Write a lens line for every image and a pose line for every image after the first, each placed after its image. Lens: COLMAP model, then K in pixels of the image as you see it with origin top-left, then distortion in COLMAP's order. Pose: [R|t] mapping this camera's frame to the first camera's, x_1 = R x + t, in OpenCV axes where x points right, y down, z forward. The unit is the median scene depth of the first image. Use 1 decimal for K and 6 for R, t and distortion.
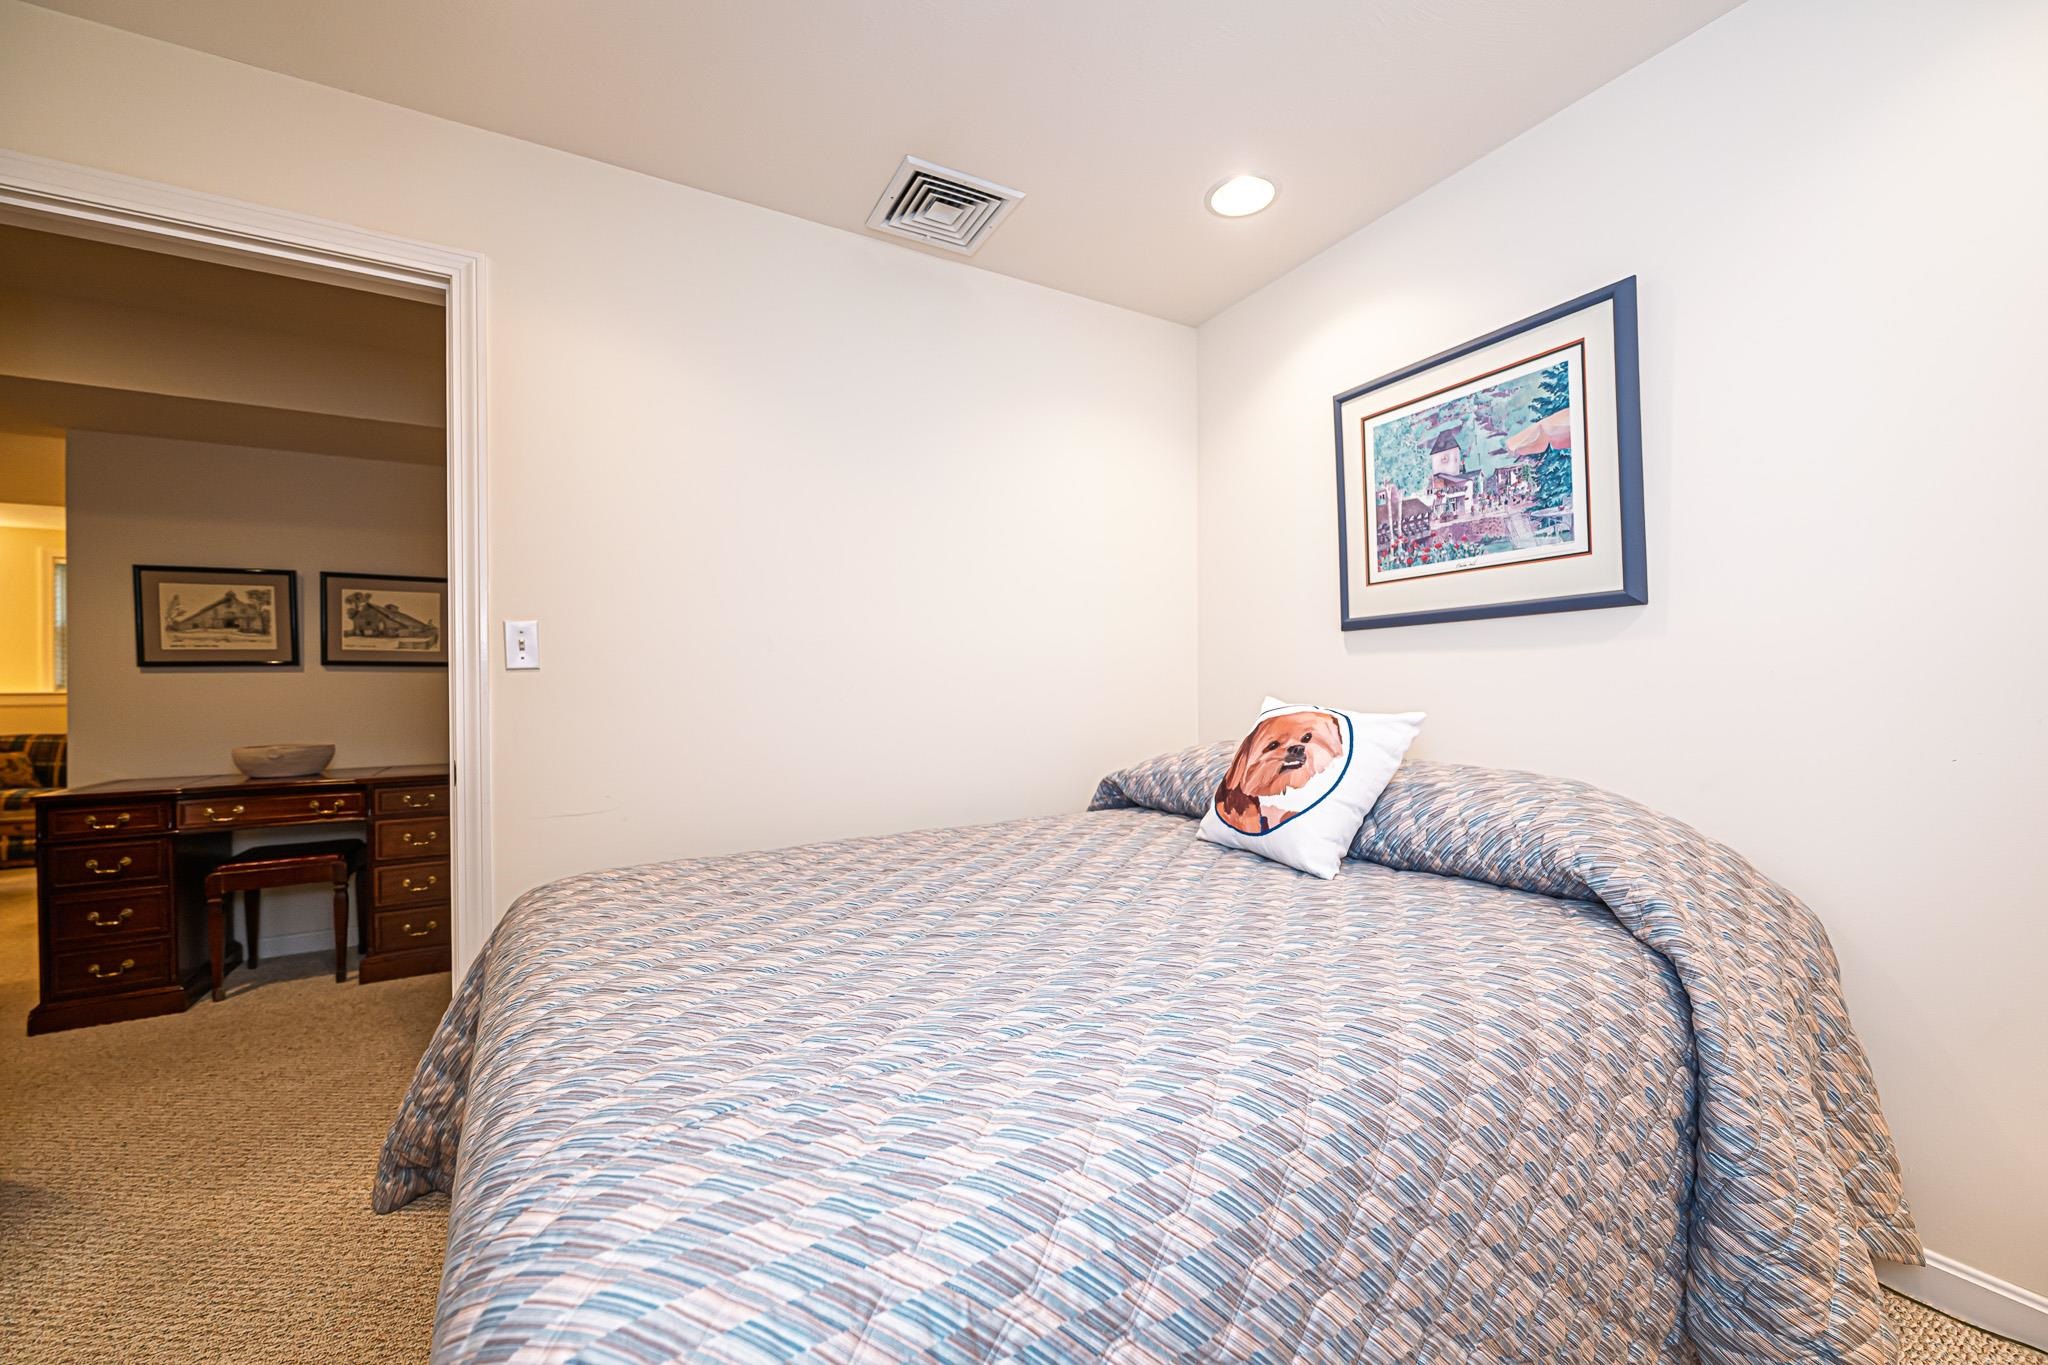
lens RADIAL K [[817.5, 0, 1028.3], [0, 817.5, 682.1], [0, 0, 1]] dist [-0.001975, 0.000120]
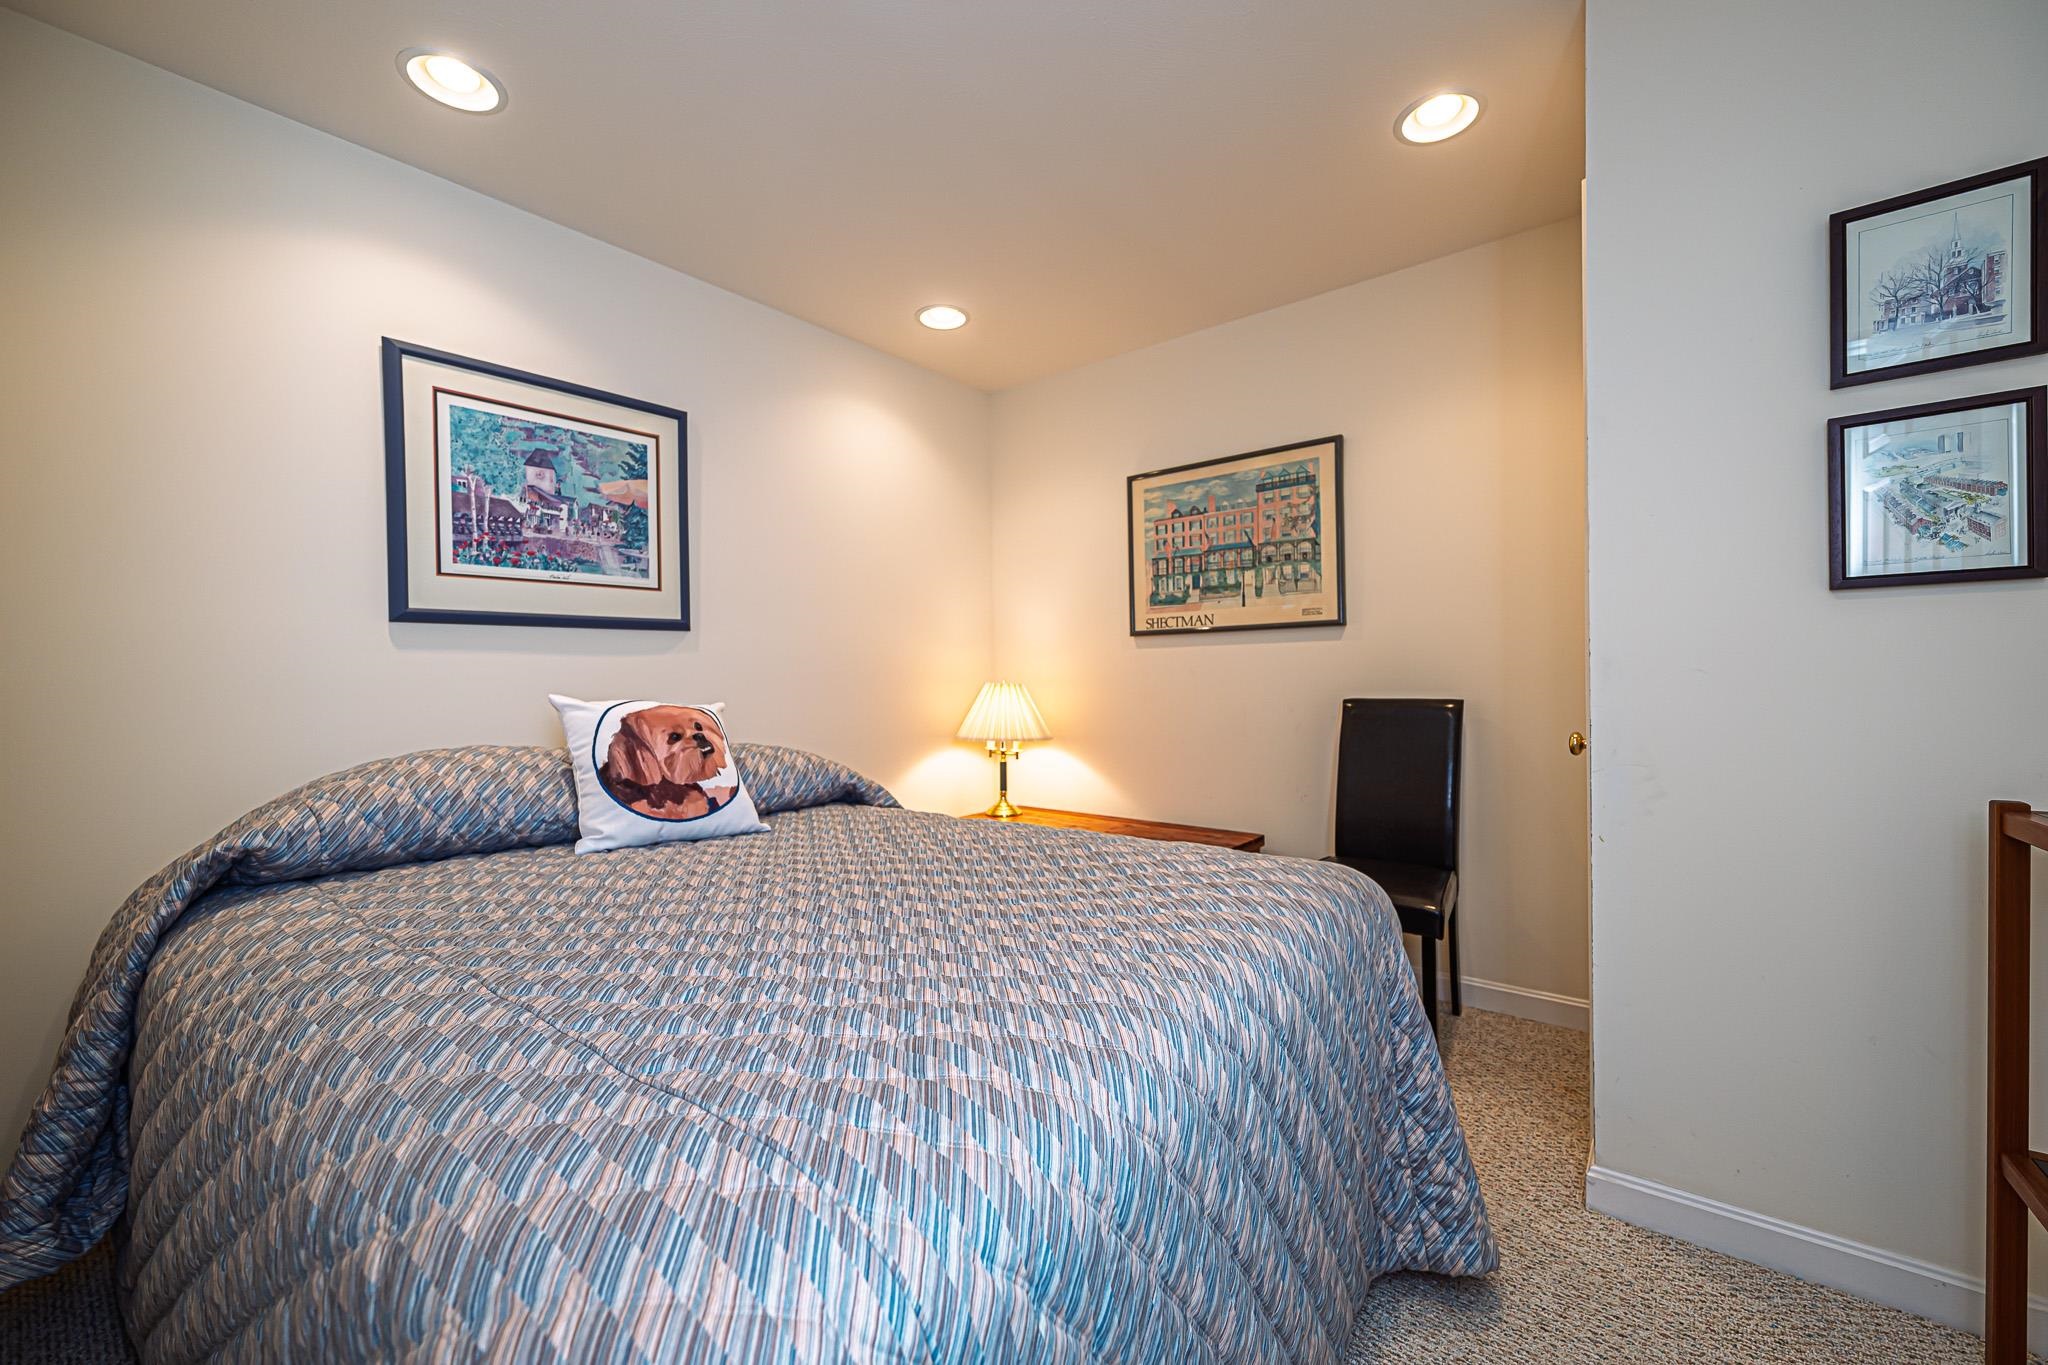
lens RADIAL K [[817.5, 0, 1028.3], [0, 817.5, 682.1], [0, 0, 1]] dist [-0.001975, 0.000120]
pose [[-0.375150, 0.012344, 0.926882, -0.749574], [0.010522, 0.999904, -0.009057, 0.017128], [-0.926904, 0.006355, -0.375244, 0.834050]]
